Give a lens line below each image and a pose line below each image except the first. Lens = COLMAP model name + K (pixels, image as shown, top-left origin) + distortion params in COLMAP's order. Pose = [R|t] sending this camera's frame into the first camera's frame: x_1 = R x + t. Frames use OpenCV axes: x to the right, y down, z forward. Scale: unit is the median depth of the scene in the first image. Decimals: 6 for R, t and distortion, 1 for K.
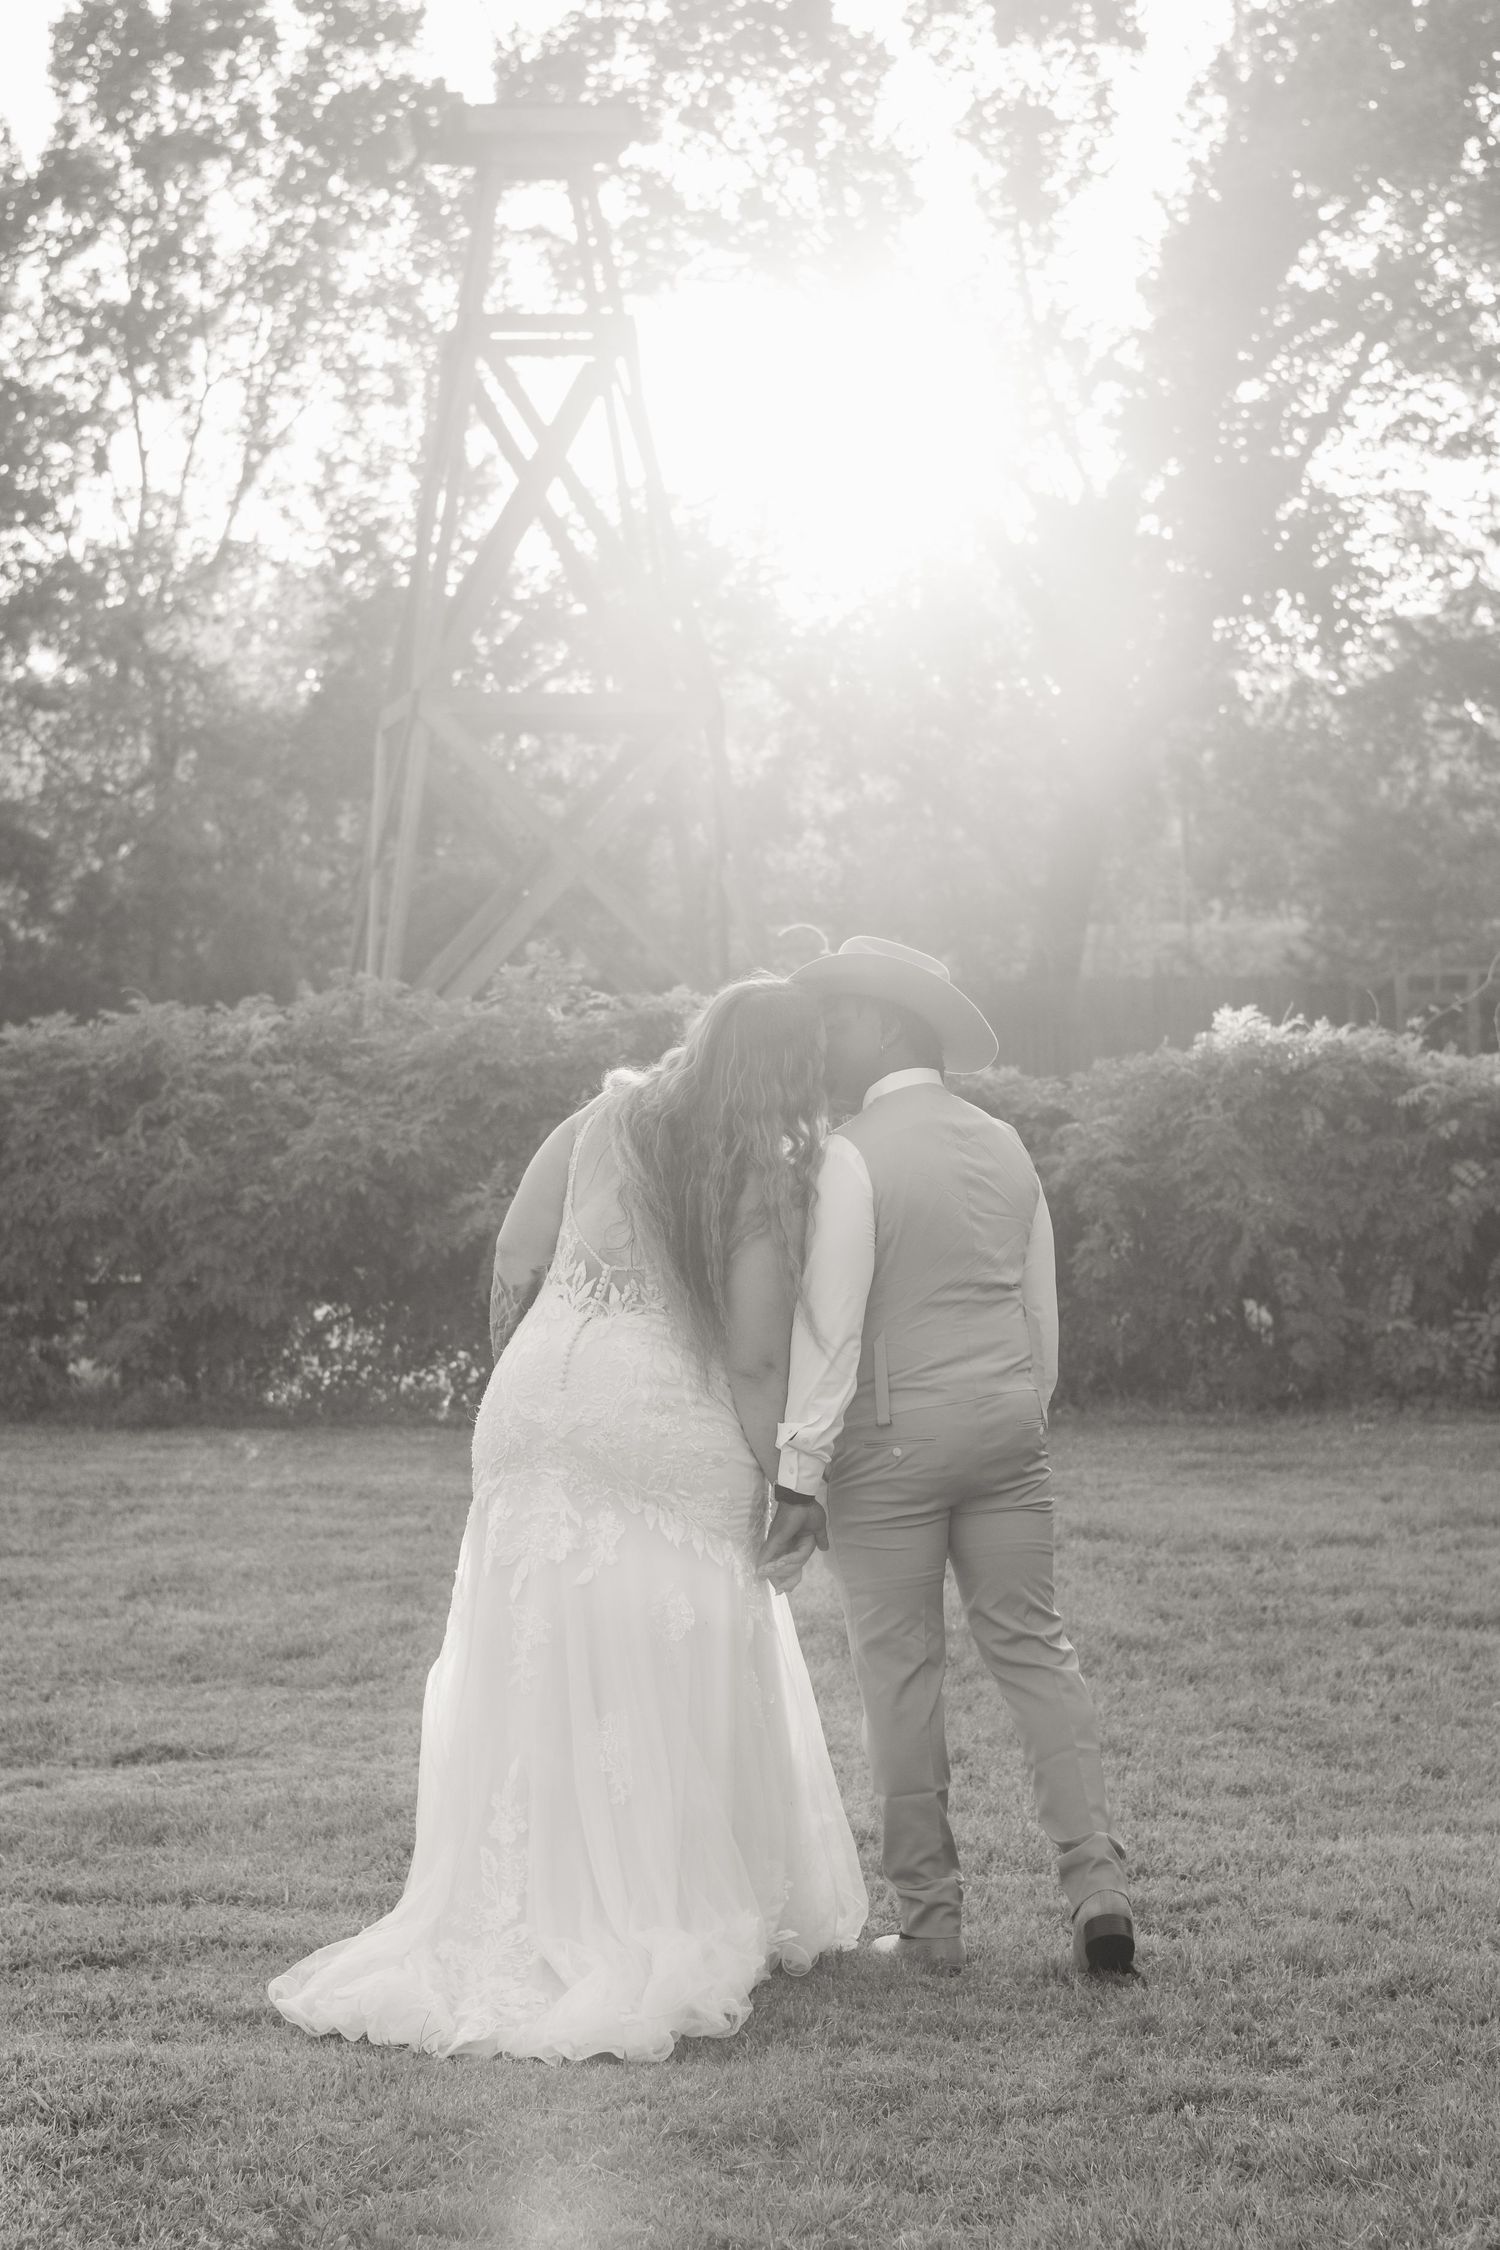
lens RADIAL K [[5093.1, 0, 750.0], [0, 5093.1, 1125.0], [0, 0, 1]] dist [0.011847, 0.160250]
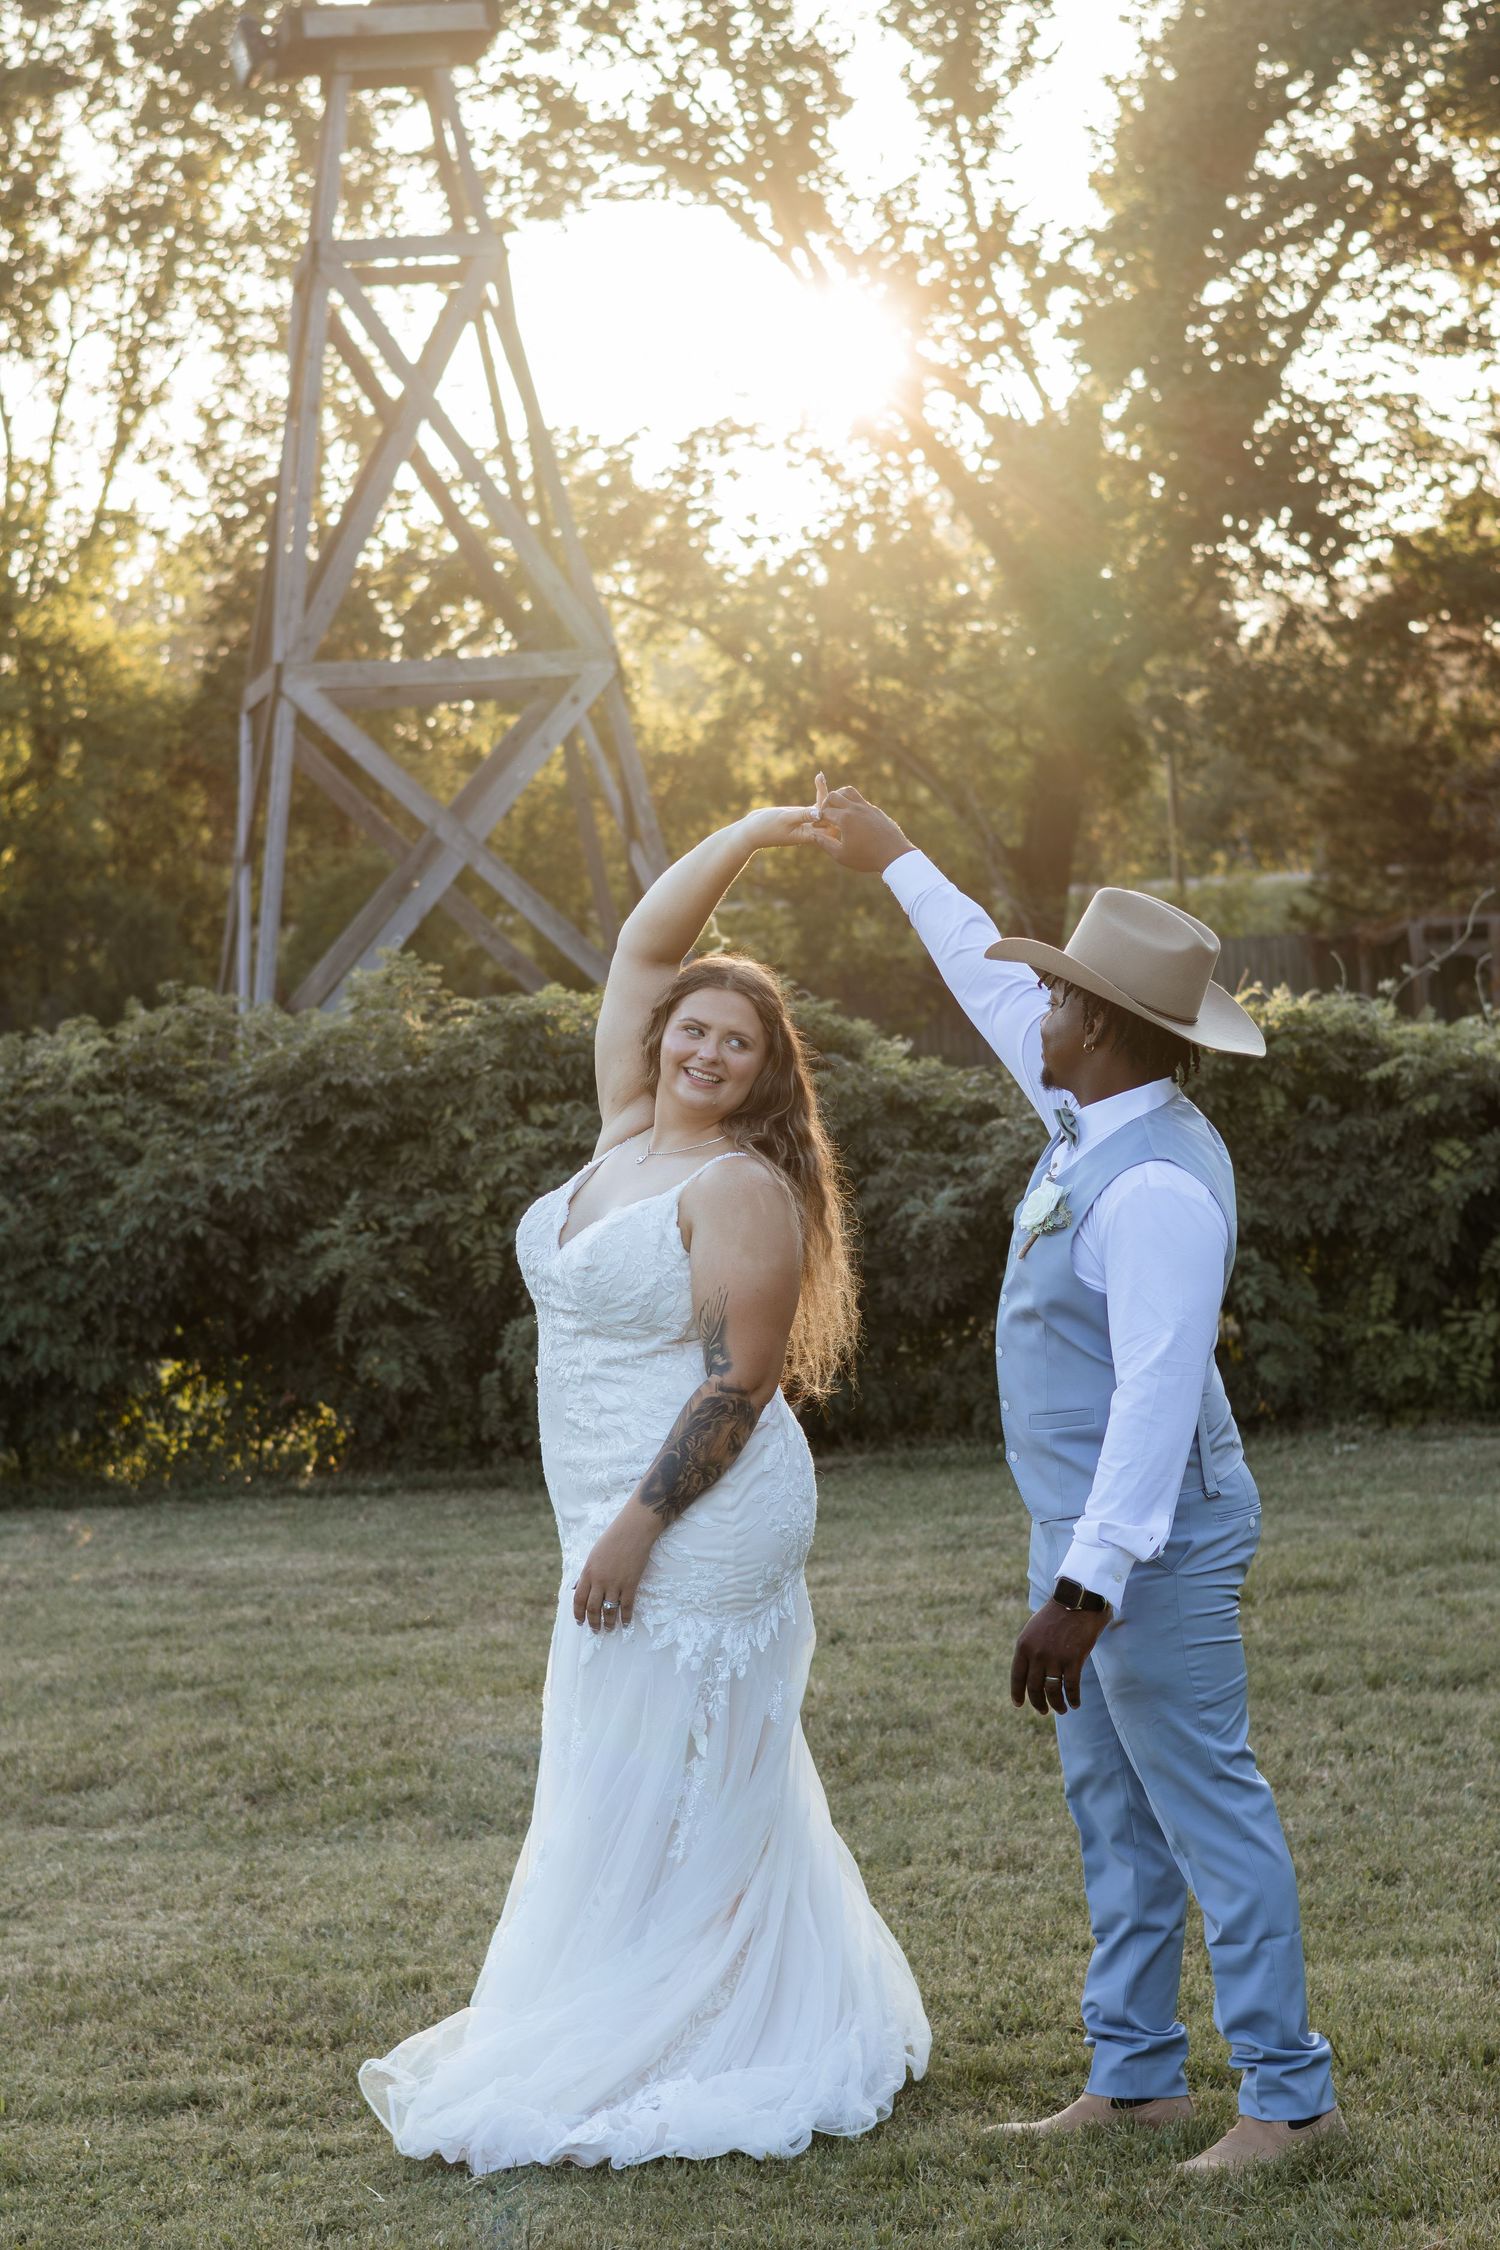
lens RADIAL K [[5523.5, 0, 697.7], [0, 5523.5, 1183.1], [0, 0, 1]] dist [0.002841, 0.212355]
pose [[0.998839, -0.047526, -0.007875, 0.005672], [0.047612, 0.998804, 0.011117, -0.000737], [0.007337, -0.011479, 0.999907, 0.014036]]
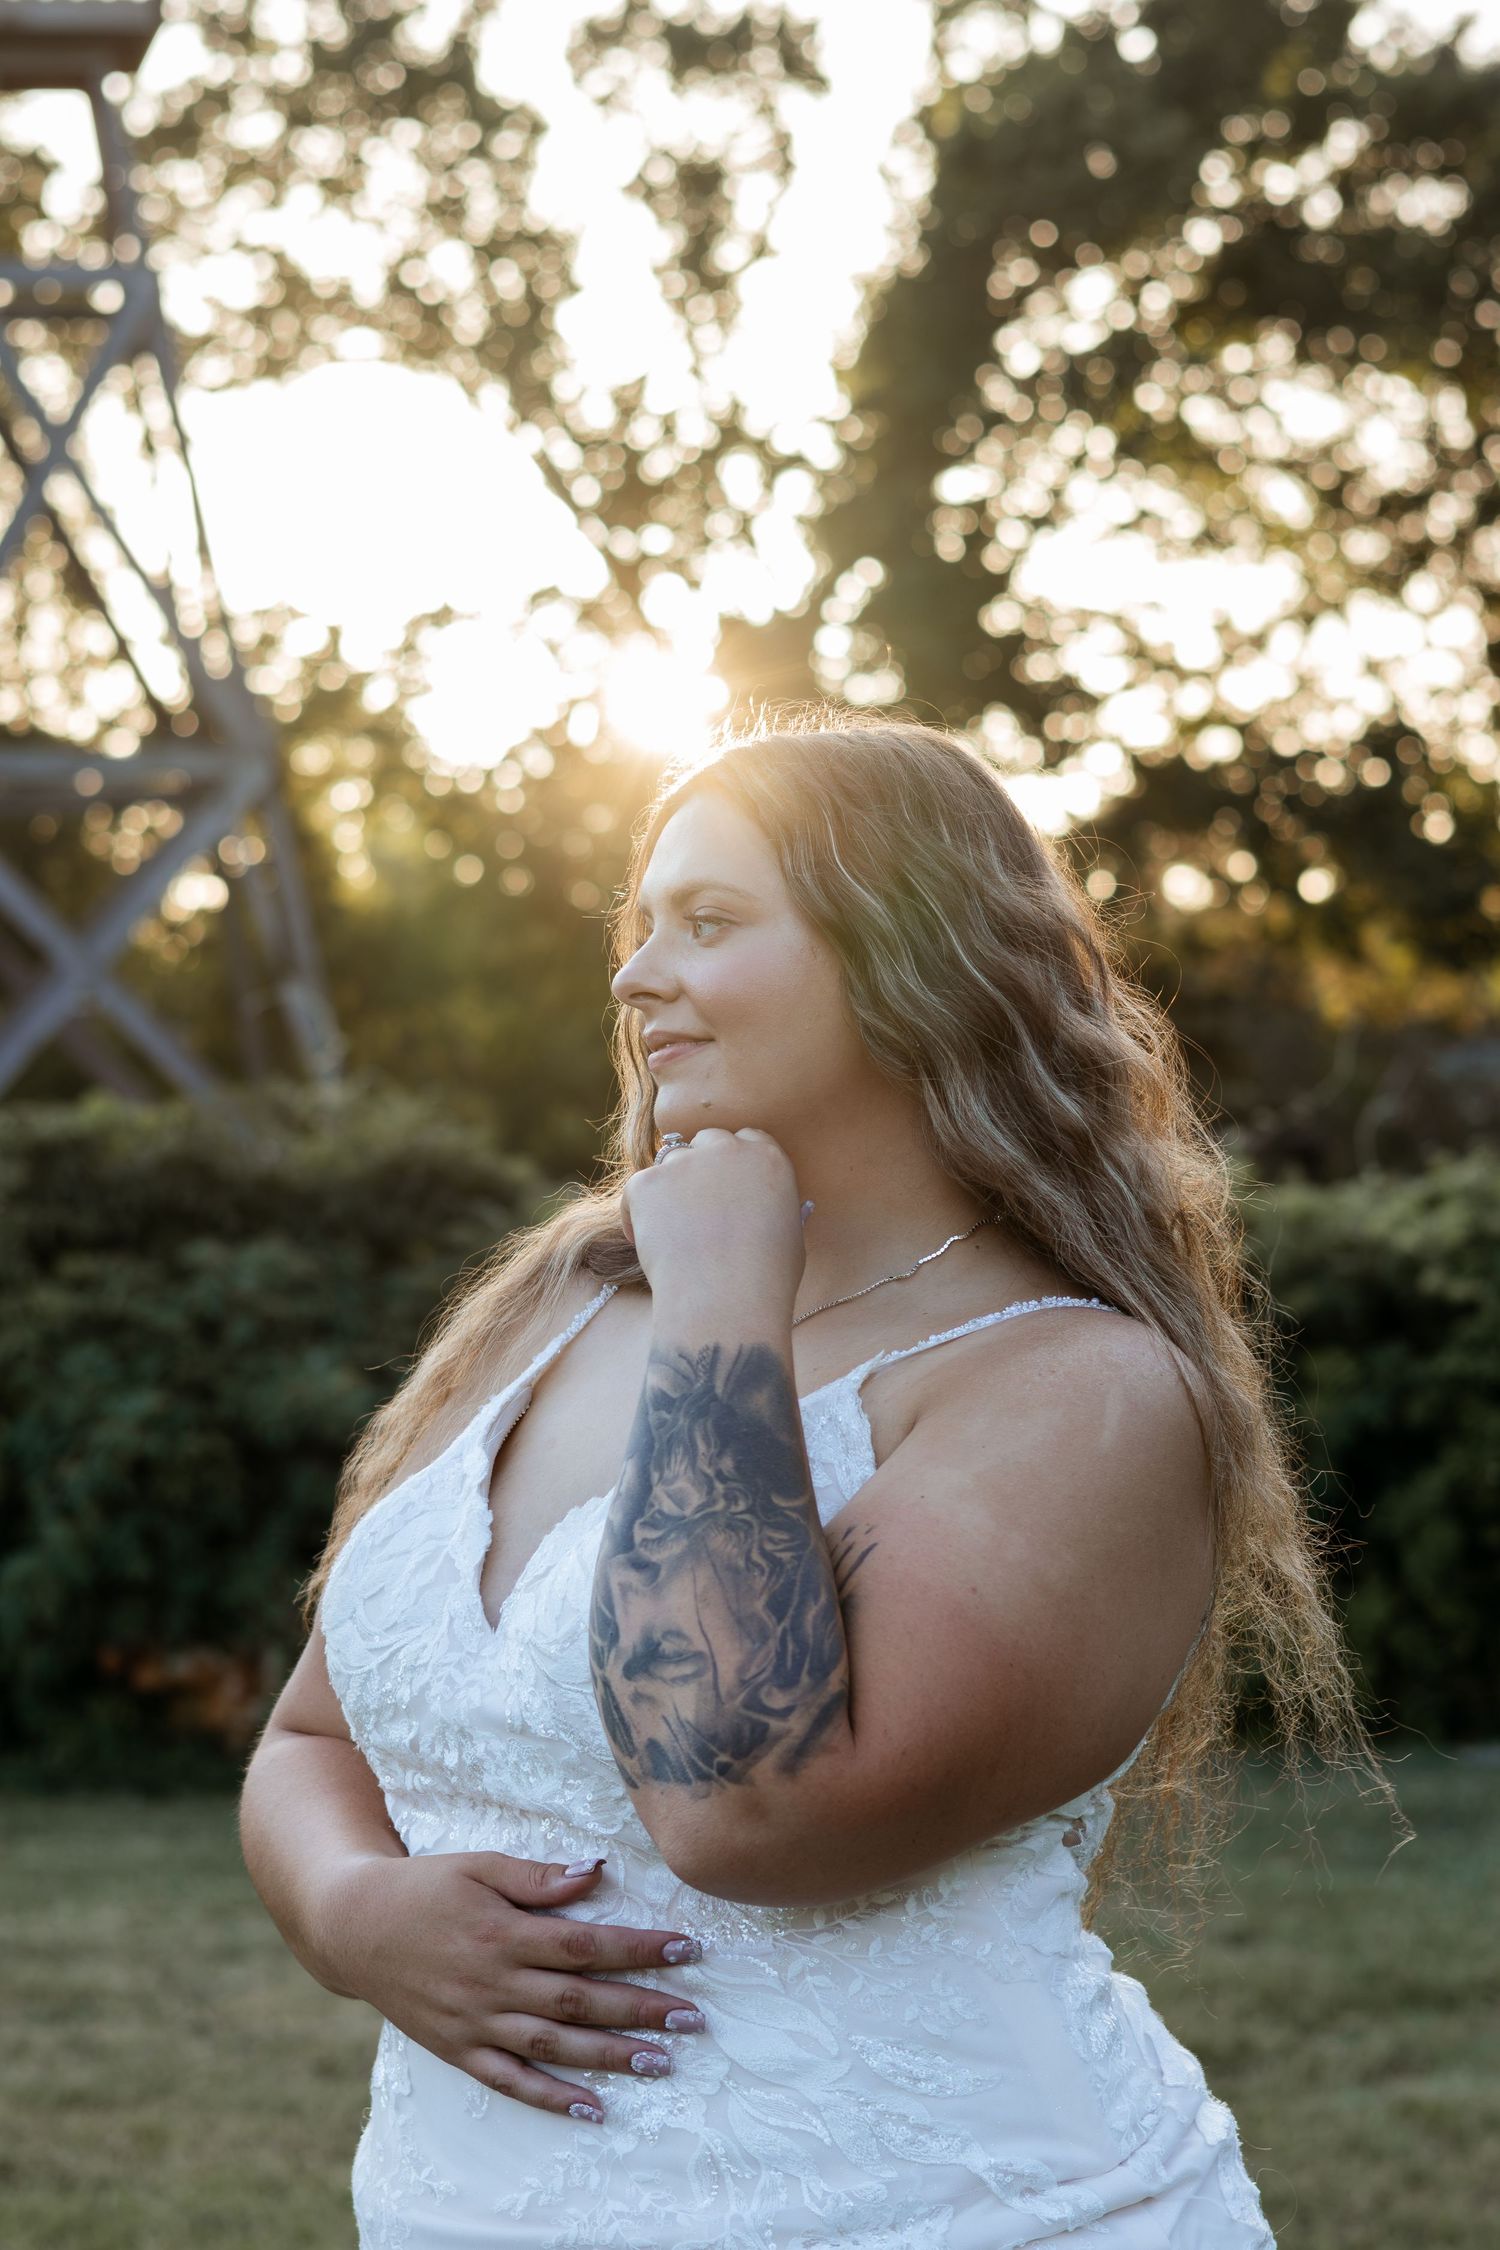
lens RADIAL K [[5093.1, 0, 750.0], [0, 5093.1, 1125.0], [0, 0, 1]] dist [0.011847, 0.160250]
pose [[0.998295, -0.006380, 0.058027, 0.010010], [0.008589, 0.999244, -0.037906, 0.000646], [-0.057741, 0.038339, 0.997595, 0.115079]]
